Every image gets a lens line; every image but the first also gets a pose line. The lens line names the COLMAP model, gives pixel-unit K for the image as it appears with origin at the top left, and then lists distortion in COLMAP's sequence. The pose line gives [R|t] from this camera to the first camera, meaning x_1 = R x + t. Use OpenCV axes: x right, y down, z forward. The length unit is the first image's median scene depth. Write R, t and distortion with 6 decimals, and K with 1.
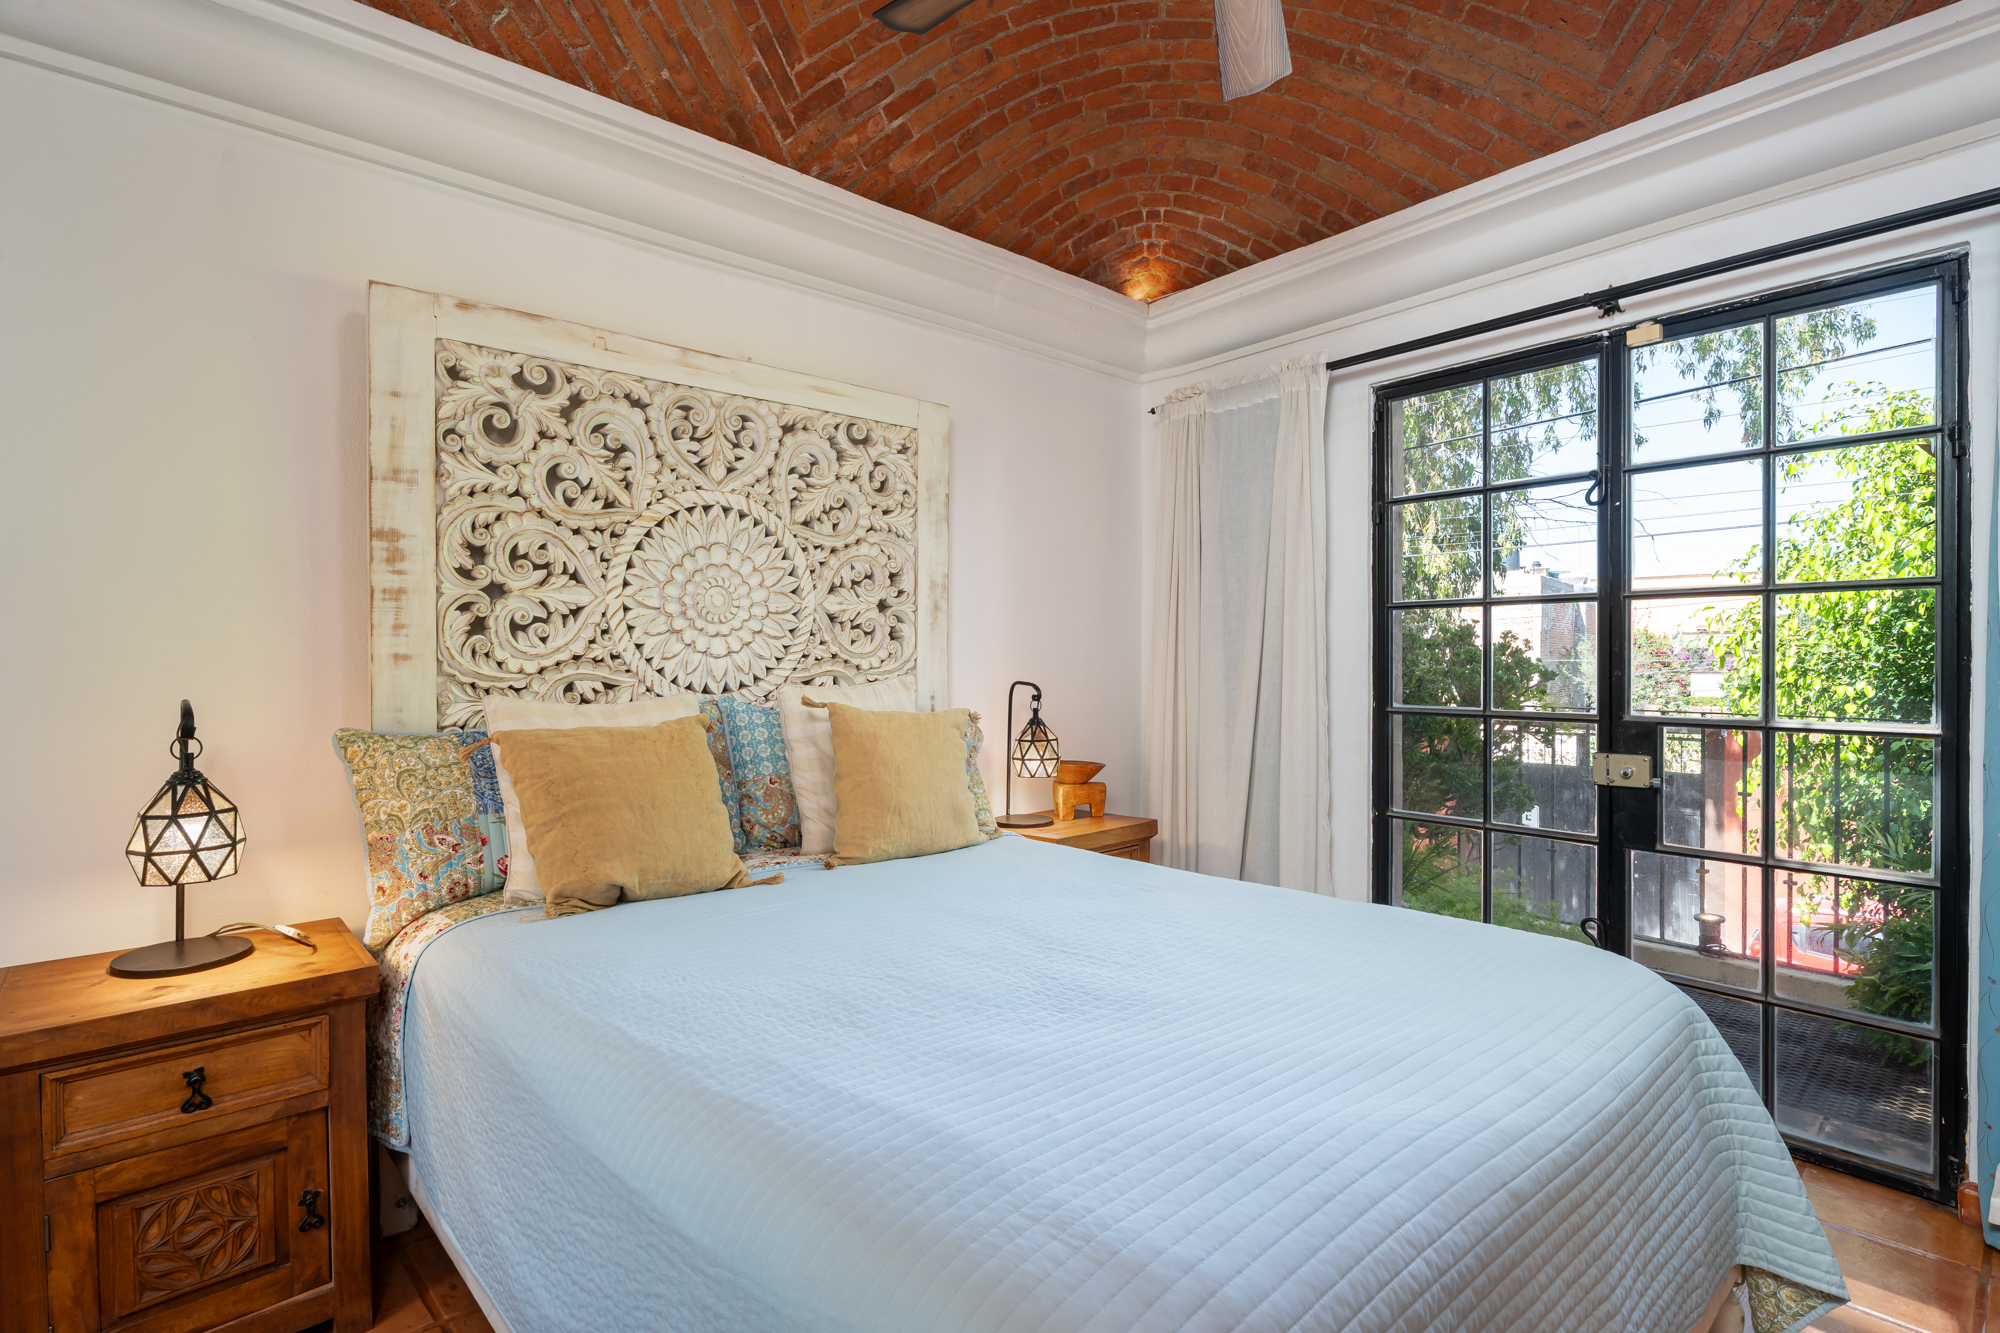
lens RADIAL K [[1042.2, 0, 988.2], [0, 1042.2, 661.4], [0, 0, 1]] dist [-0.001389, -0.006889]
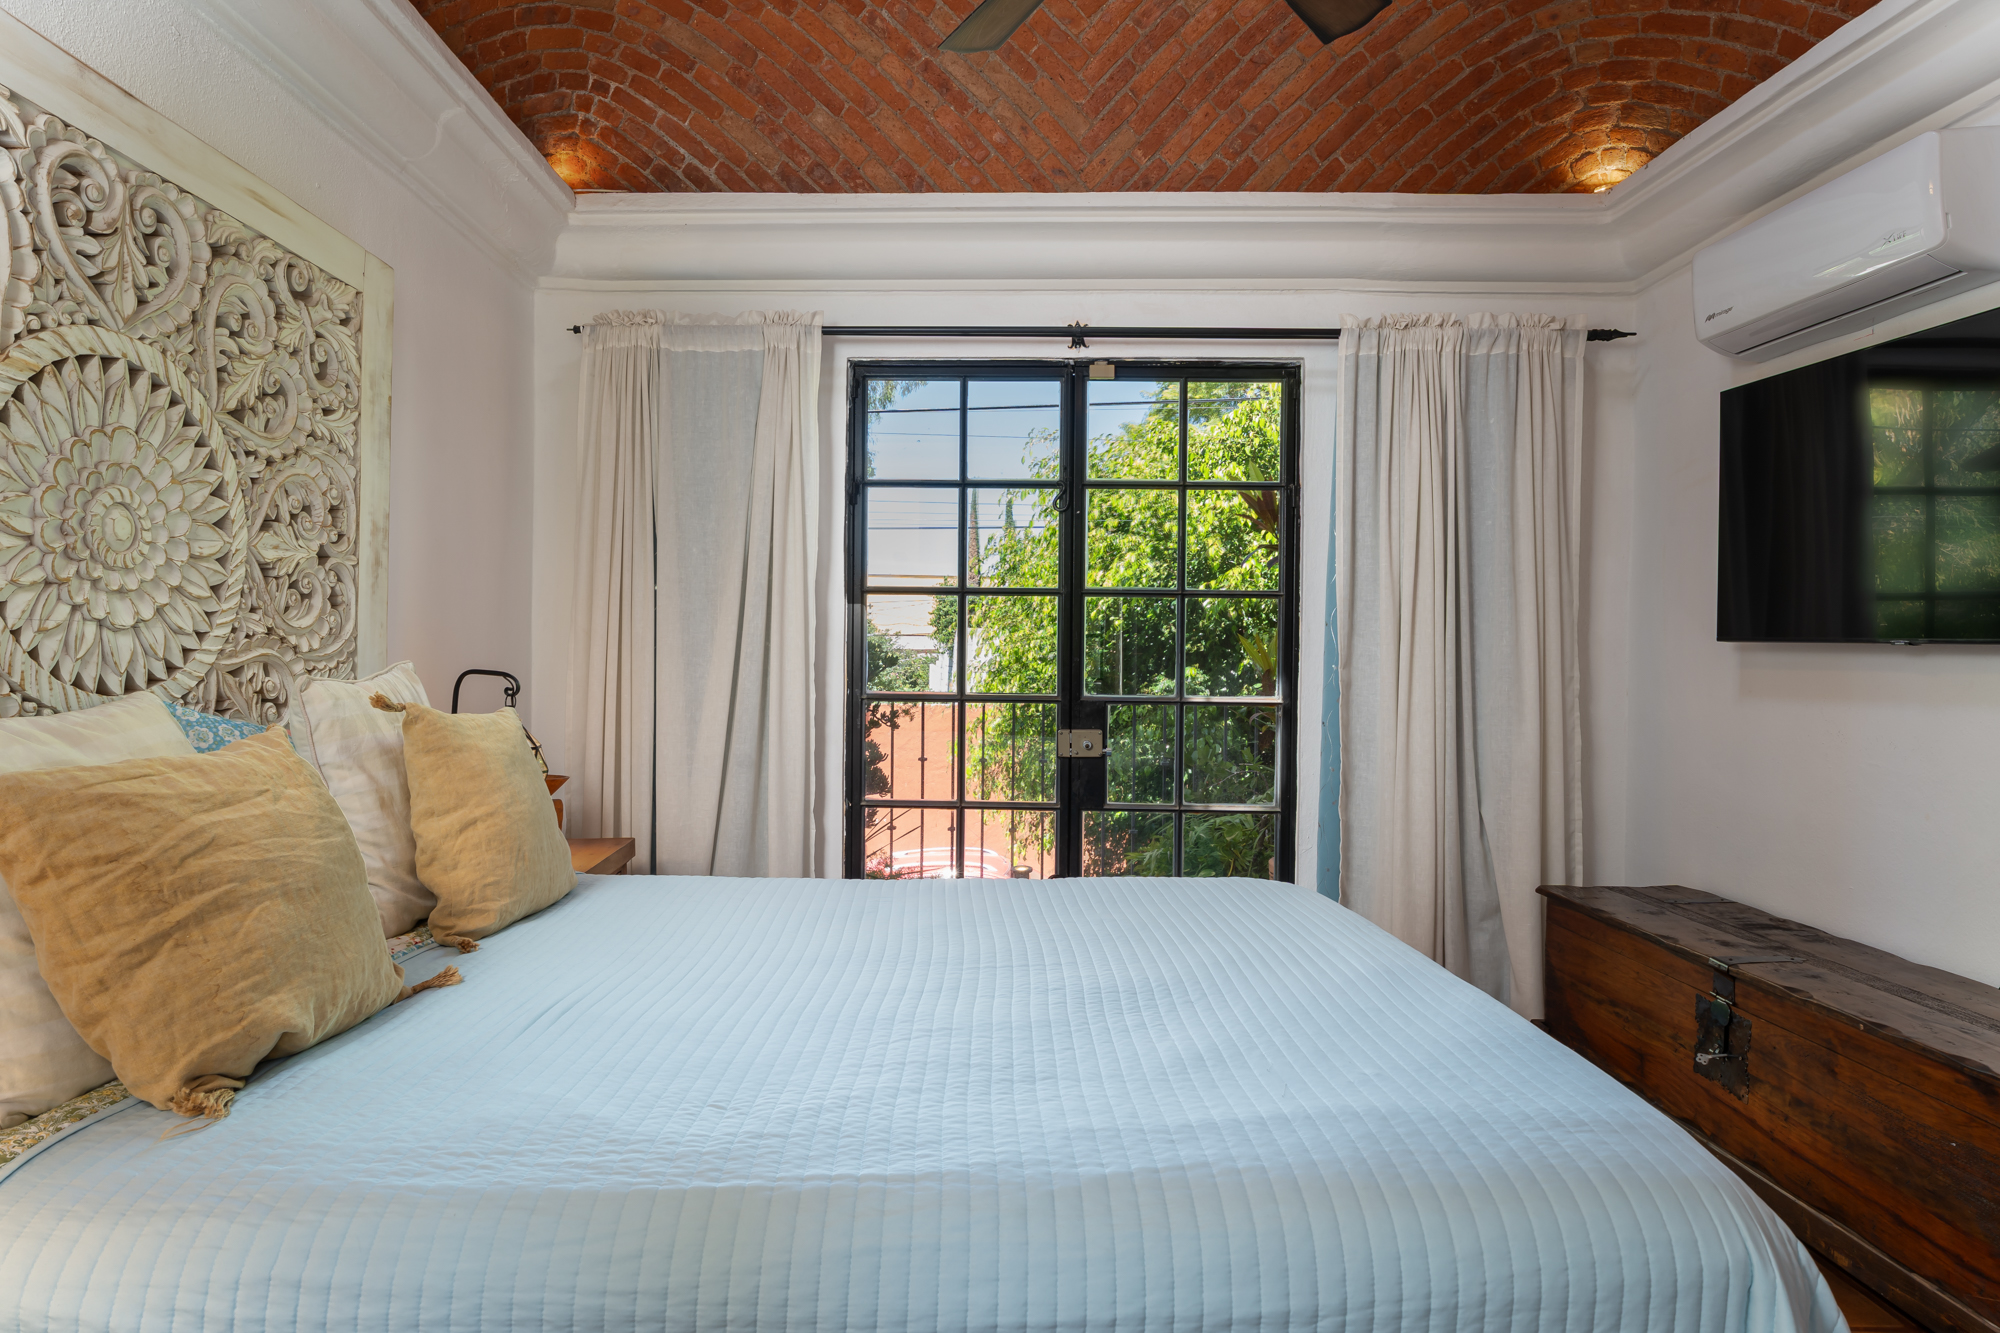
lens RADIAL K [[1221.7, 0, 985.4], [0, 1221.7, 660.4], [0, 0, 1]] dist [-0.014353, 0.004251]
pose [[0.616198, 0.000134, 0.787591, -0.470144], [-0.010296, 0.999916, 0.007886, 0.002407], [-0.787524, -0.012968, 0.616148, 0.217806]]
